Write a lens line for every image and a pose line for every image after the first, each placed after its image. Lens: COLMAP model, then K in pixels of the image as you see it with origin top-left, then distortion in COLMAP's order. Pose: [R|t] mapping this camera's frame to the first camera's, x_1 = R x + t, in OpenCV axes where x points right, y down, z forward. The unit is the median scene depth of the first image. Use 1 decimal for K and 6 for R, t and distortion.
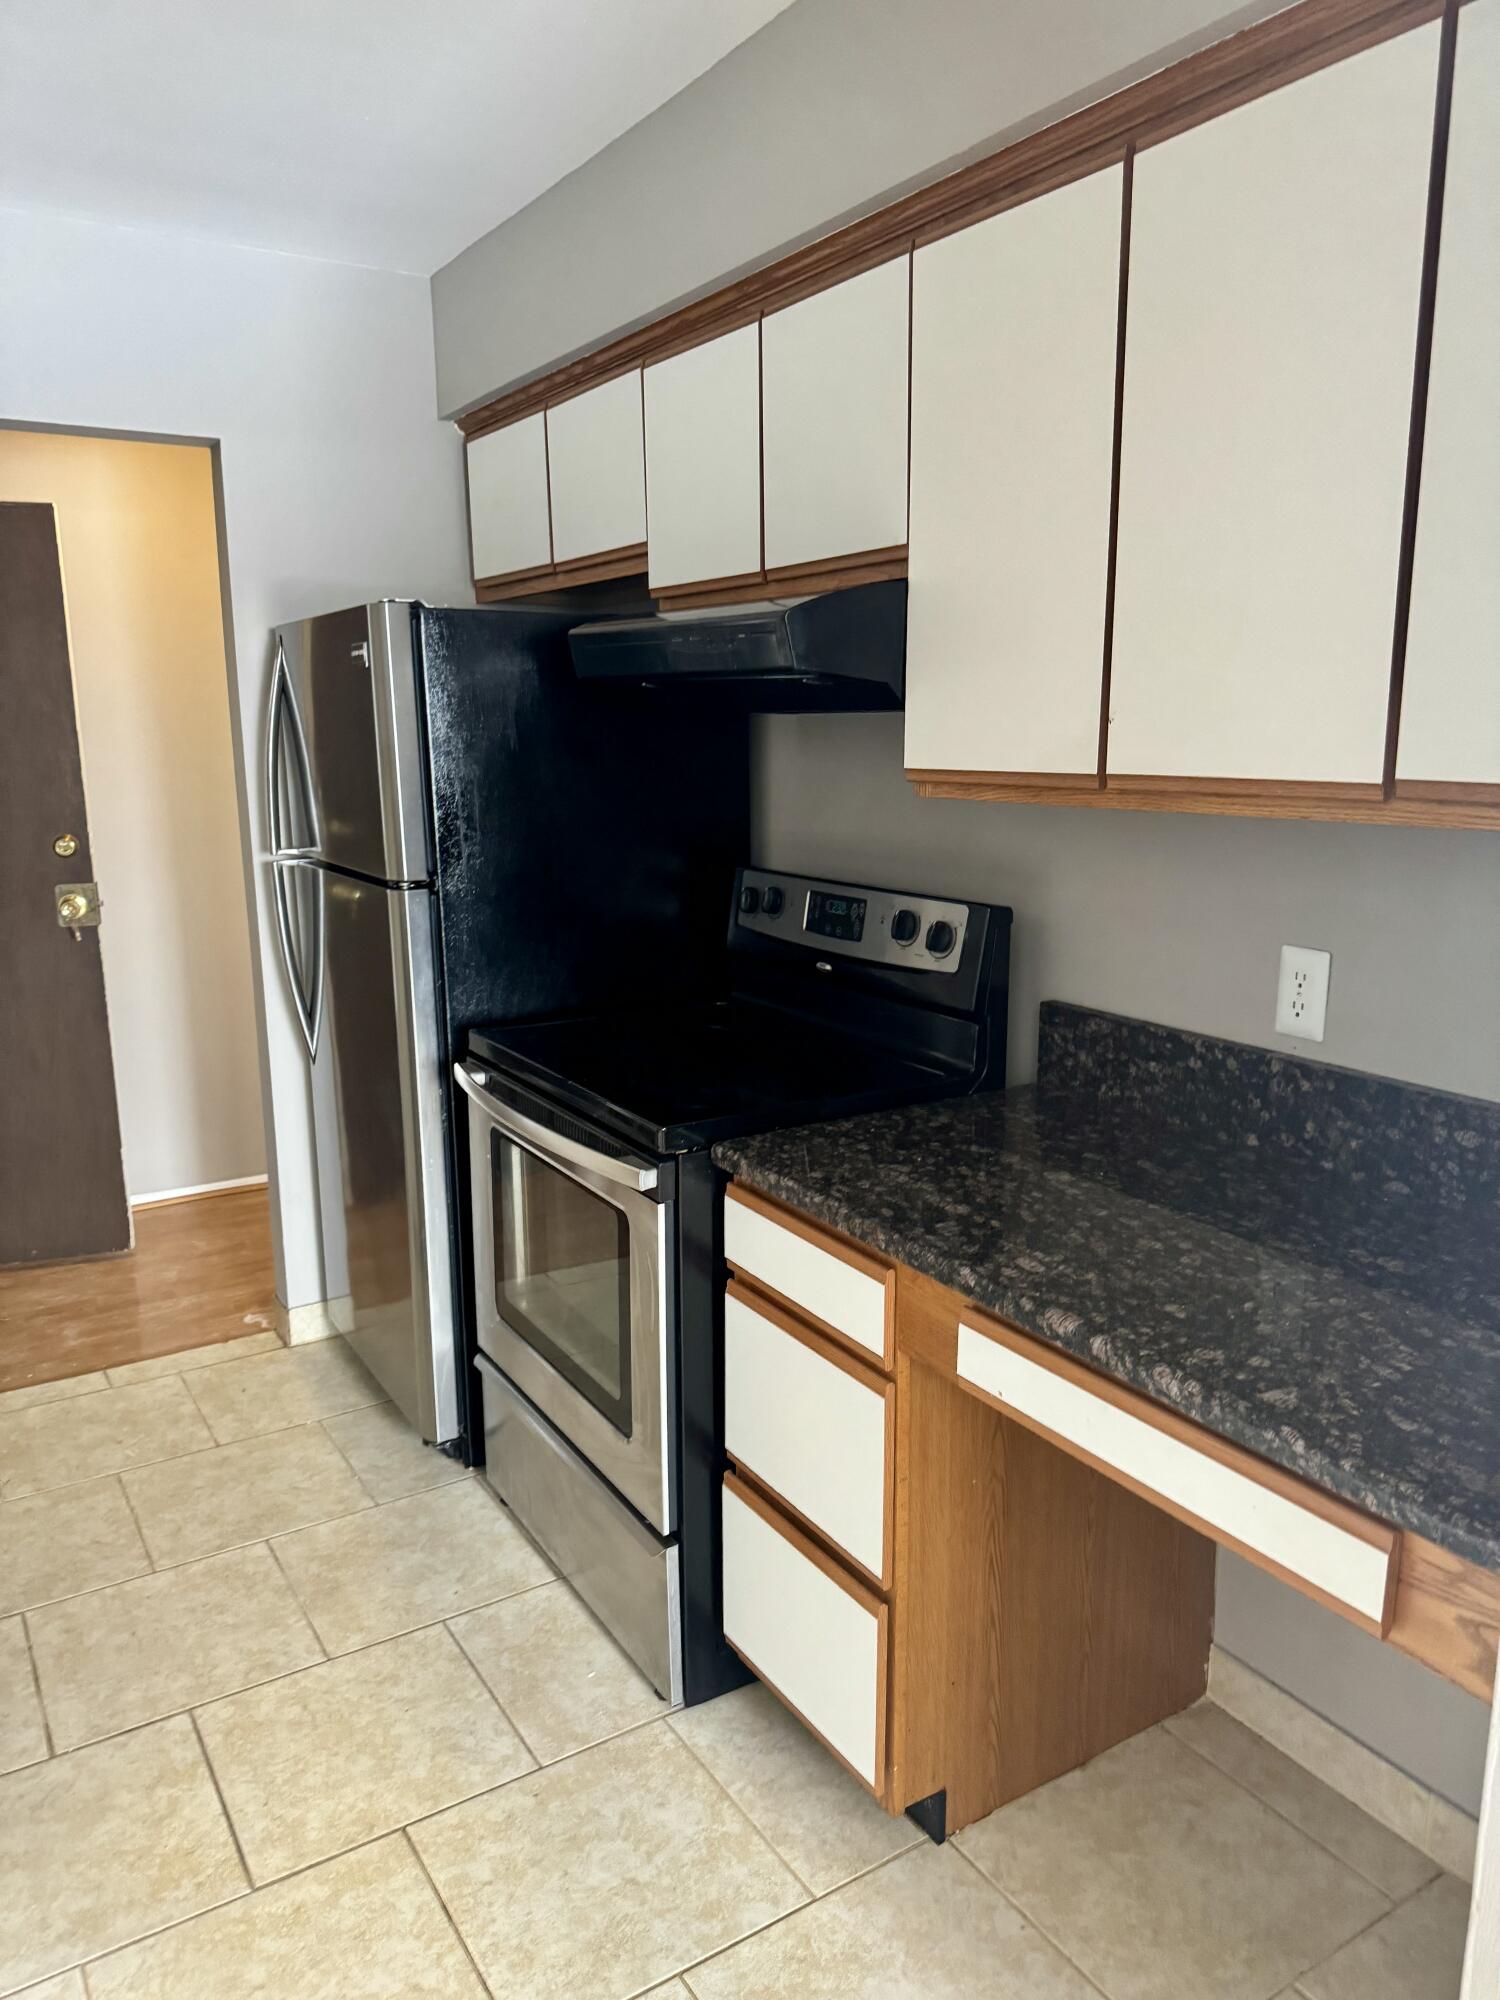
lens RADIAL K [[1430.4, 0, 752.4], [0, 1430.4, 1000.9], [0, 0, 1]] dist [0.051979, -0.061796]
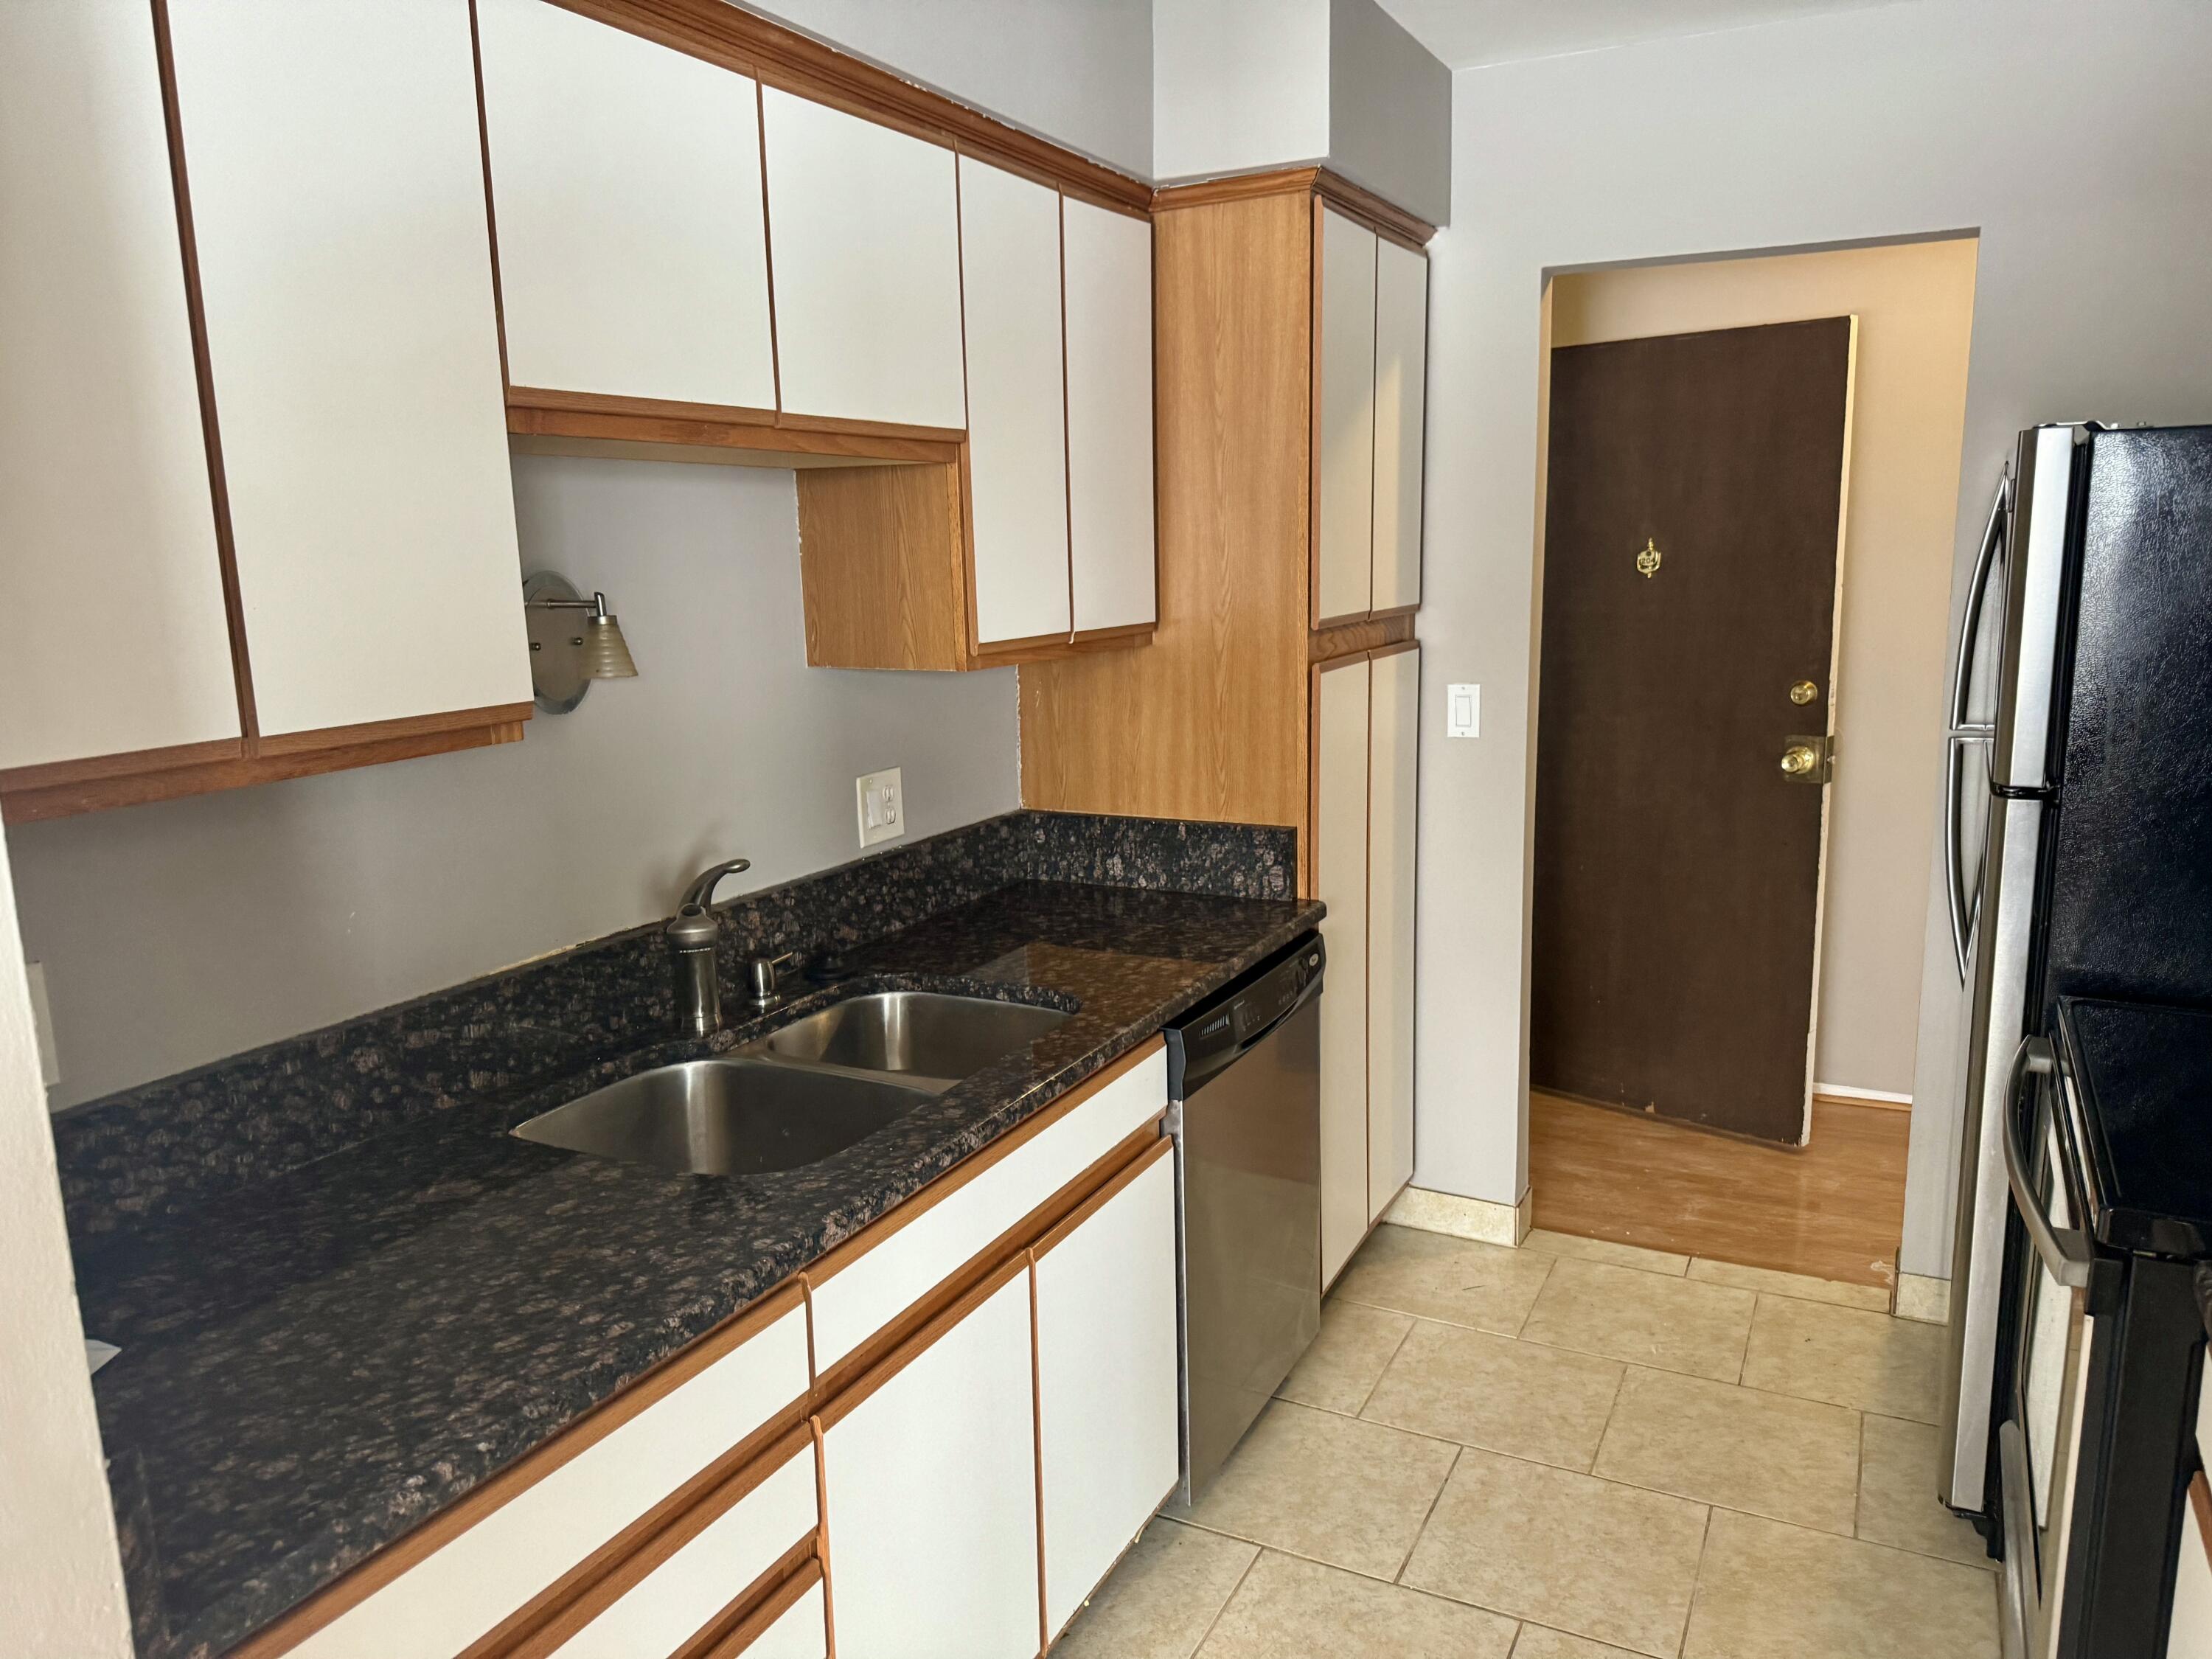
lens RADIAL K [[1582.0, 0, 1108.5], [0, 1582.0, 839.9], [0, 0, 1]] dist [0.051979, -0.061796]
pose [[0.512084, 0.155063, -0.844823, 0.200698], [-0.145786, 0.984990, 0.092422, -0.054148], [0.846473, 0.075836, 0.527003, 0.120655]]
